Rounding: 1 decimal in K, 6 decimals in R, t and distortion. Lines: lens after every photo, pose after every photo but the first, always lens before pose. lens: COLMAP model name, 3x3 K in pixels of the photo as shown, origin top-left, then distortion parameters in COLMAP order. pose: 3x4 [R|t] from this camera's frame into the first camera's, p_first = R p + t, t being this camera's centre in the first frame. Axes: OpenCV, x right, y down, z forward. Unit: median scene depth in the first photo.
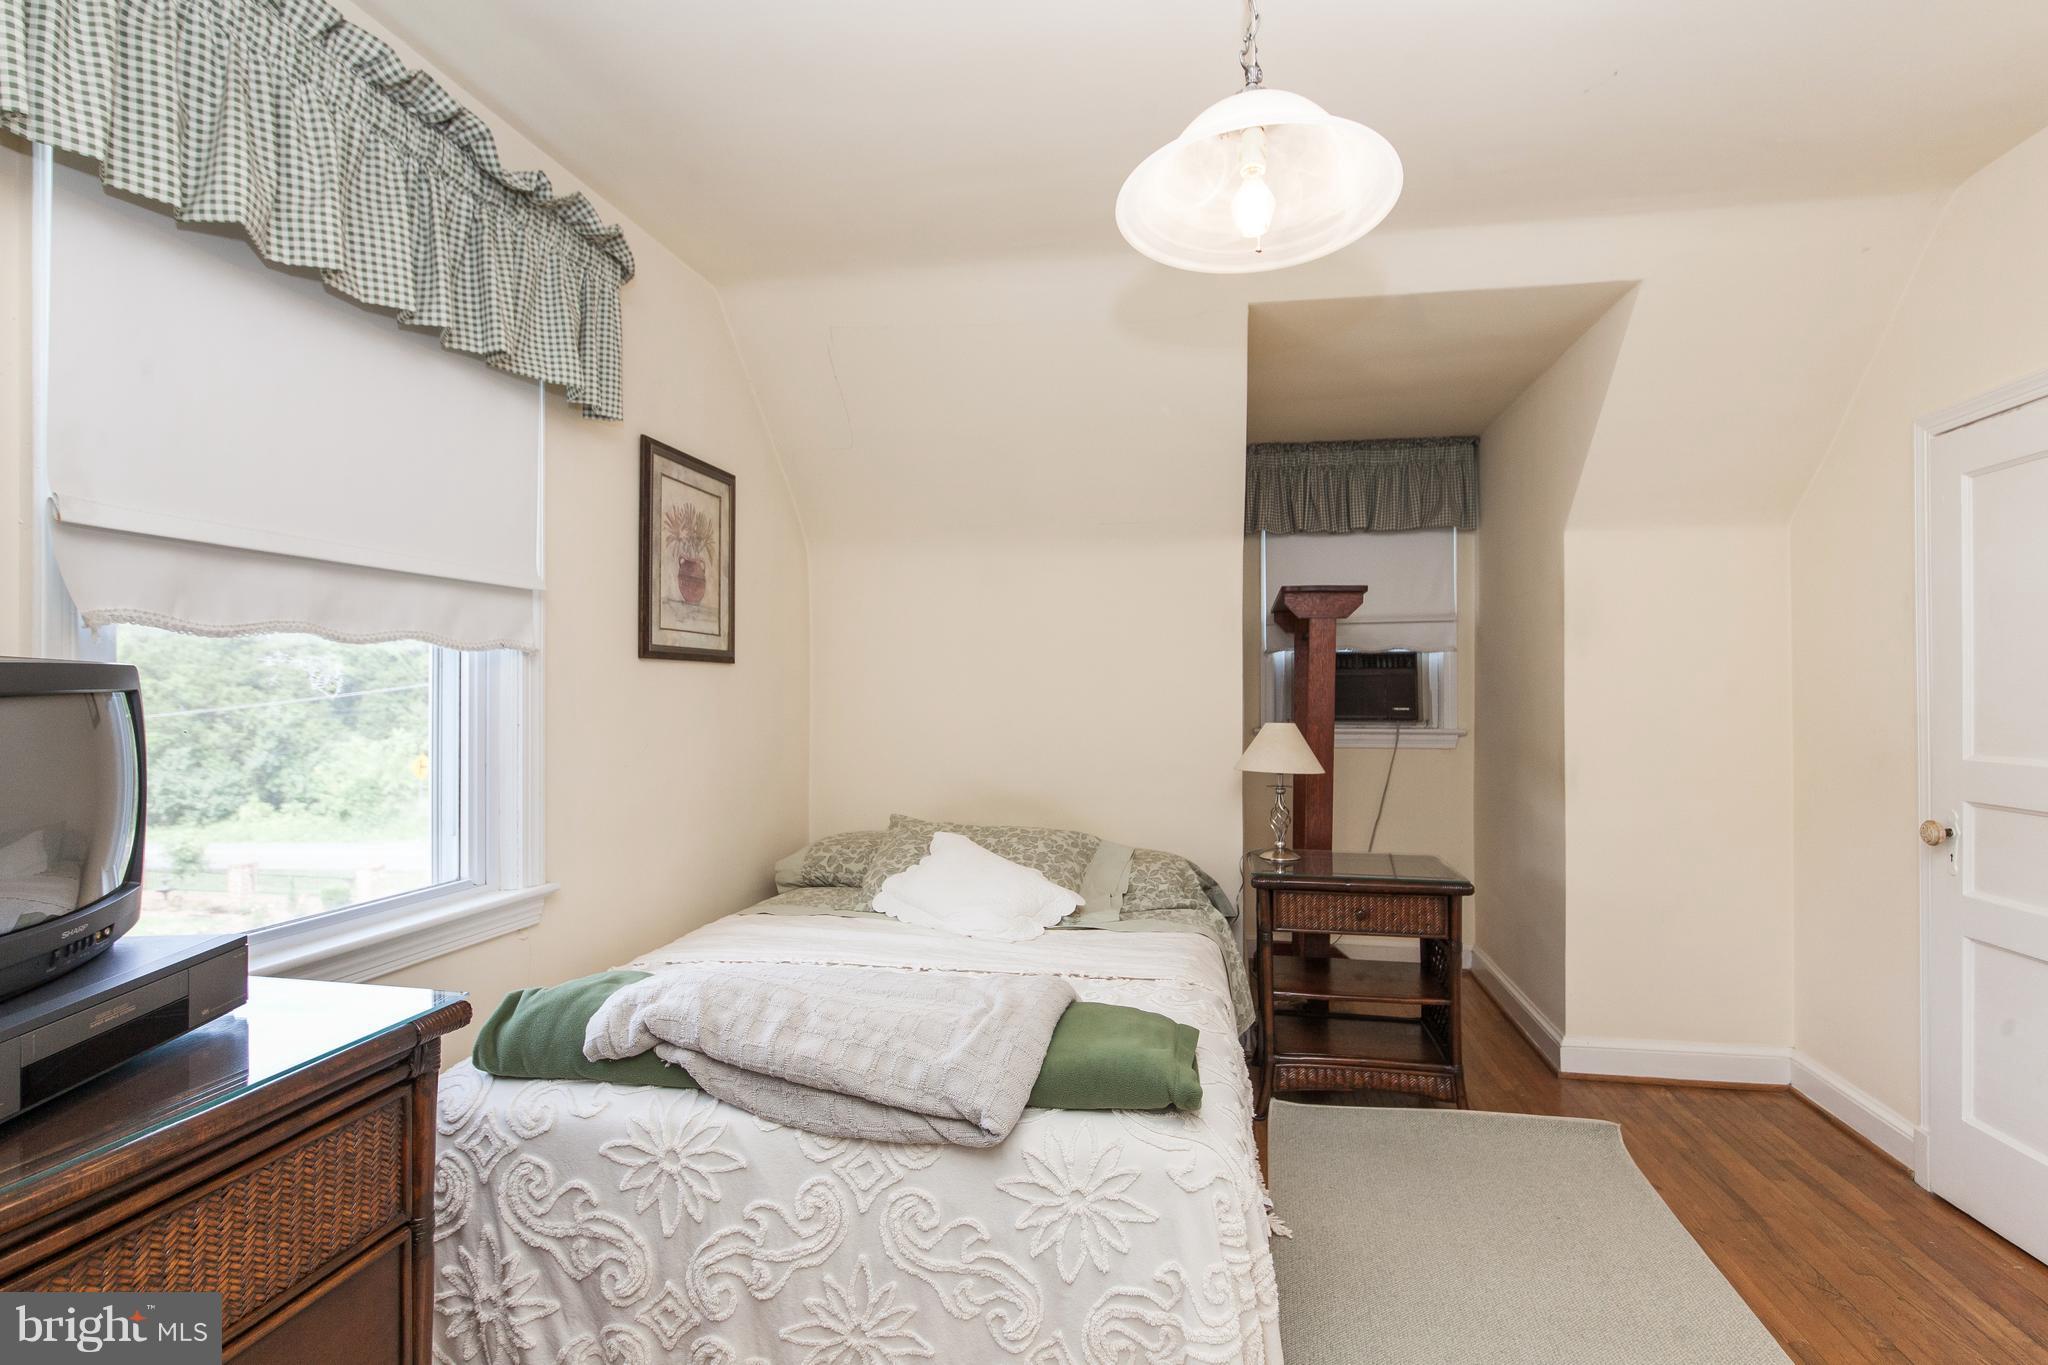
lens RADIAL K [[948.2, 0, 1025.8], [0, 948.2, 686.3], [0, 0, 1]] dist [0.001130, 0.000266]
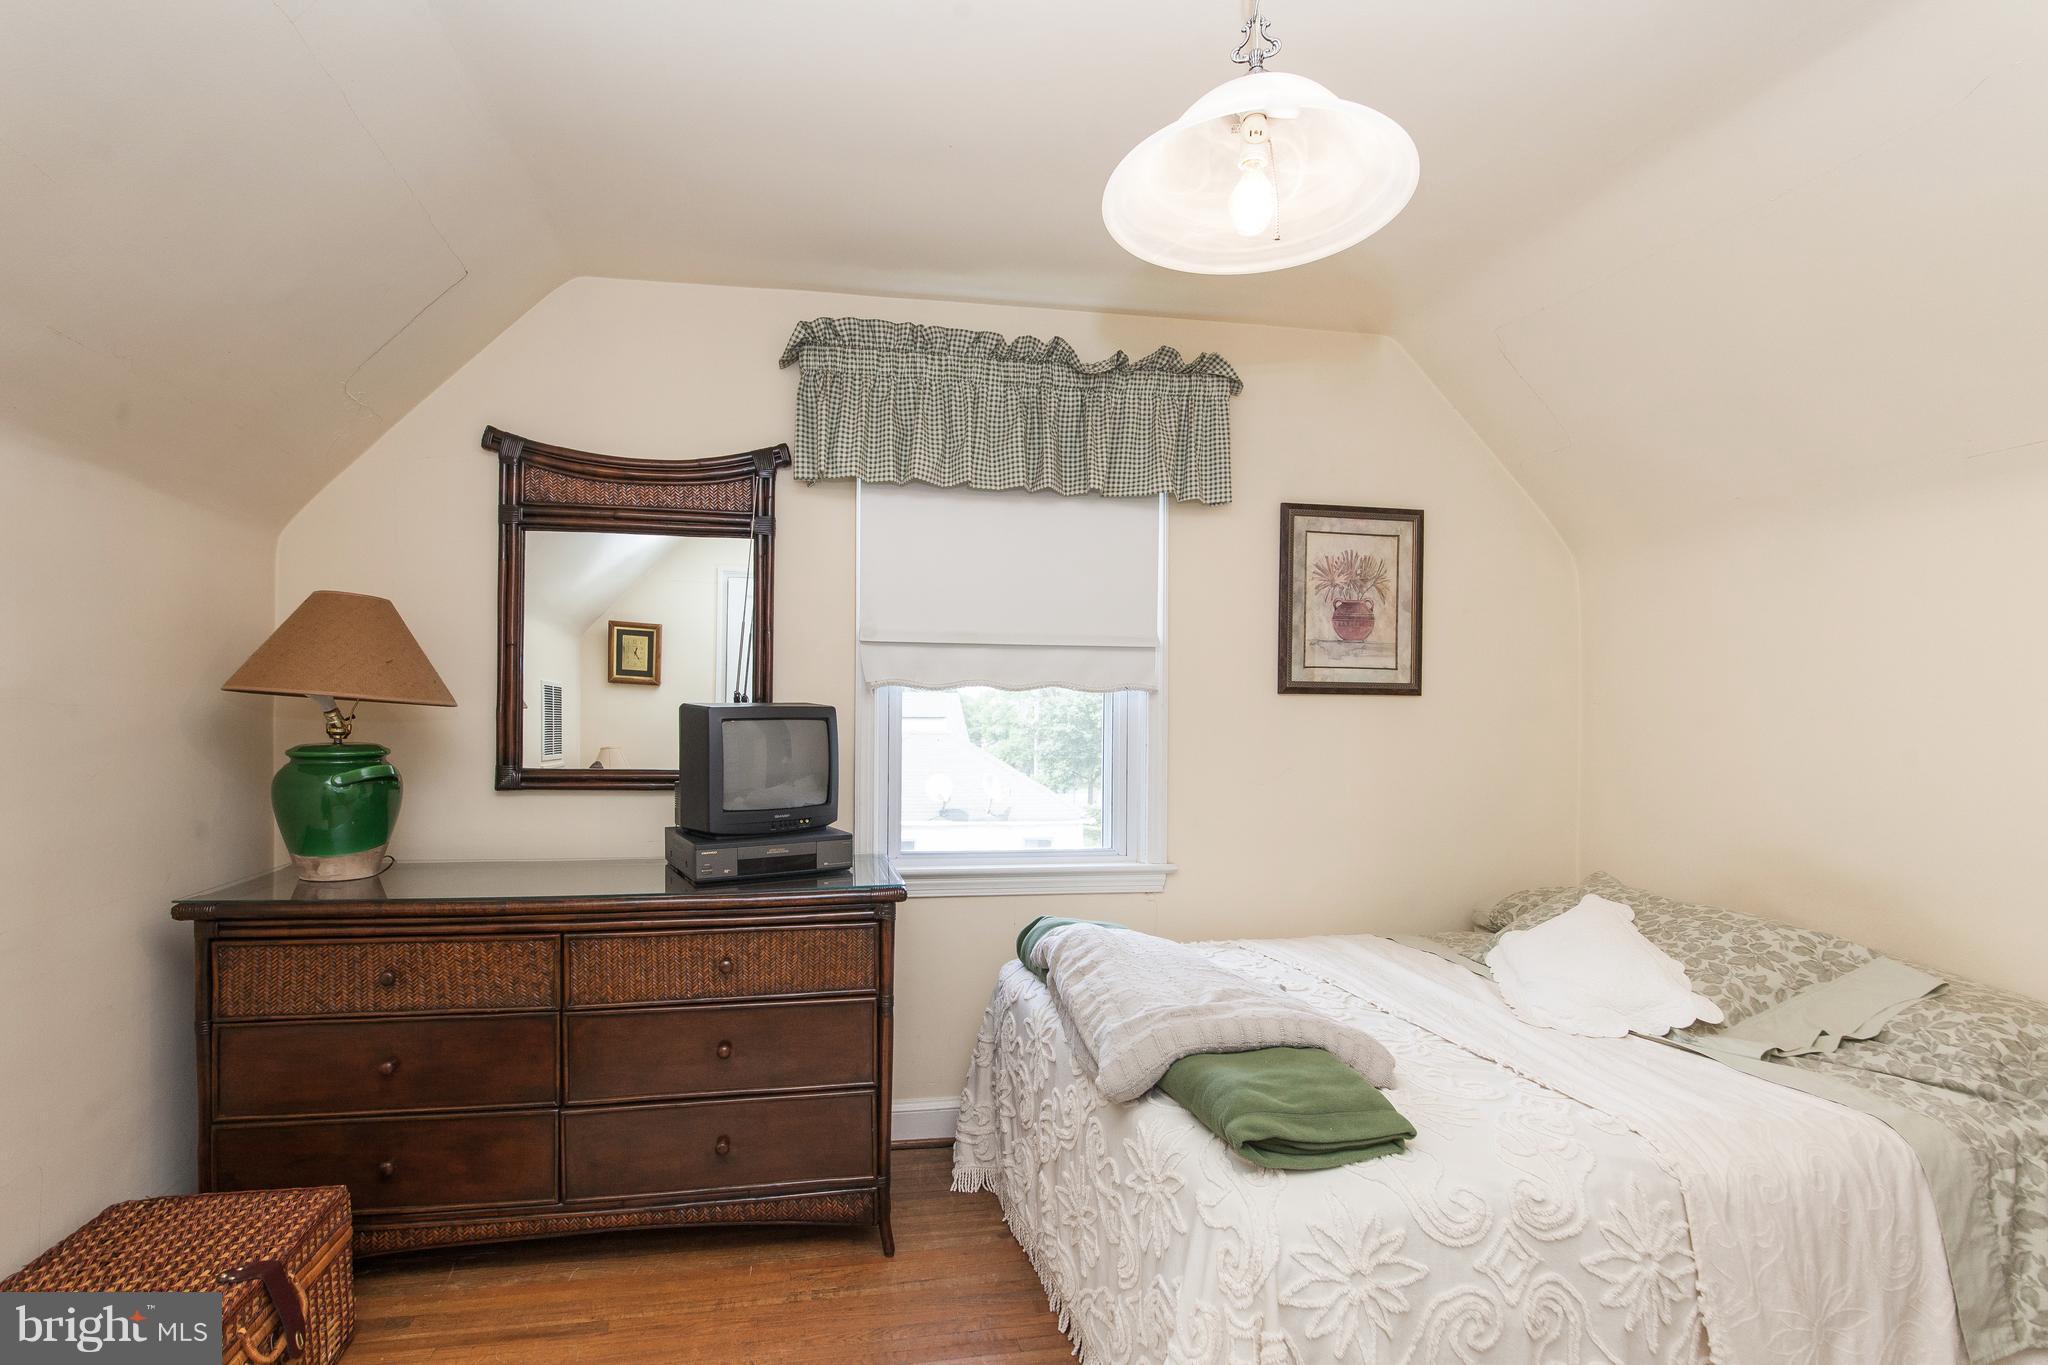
lens RADIAL K [[948.2, 0, 994.8], [0, 948.2, 720.0], [0, 0, 1]] dist [0.001130, 0.000266]
pose [[0.360712, 0.000230, -0.932677, 0.535350], [-0.004275, 0.999990, -0.001406, 0.006260], [0.932668, 0.004495, 0.360709, 0.235562]]
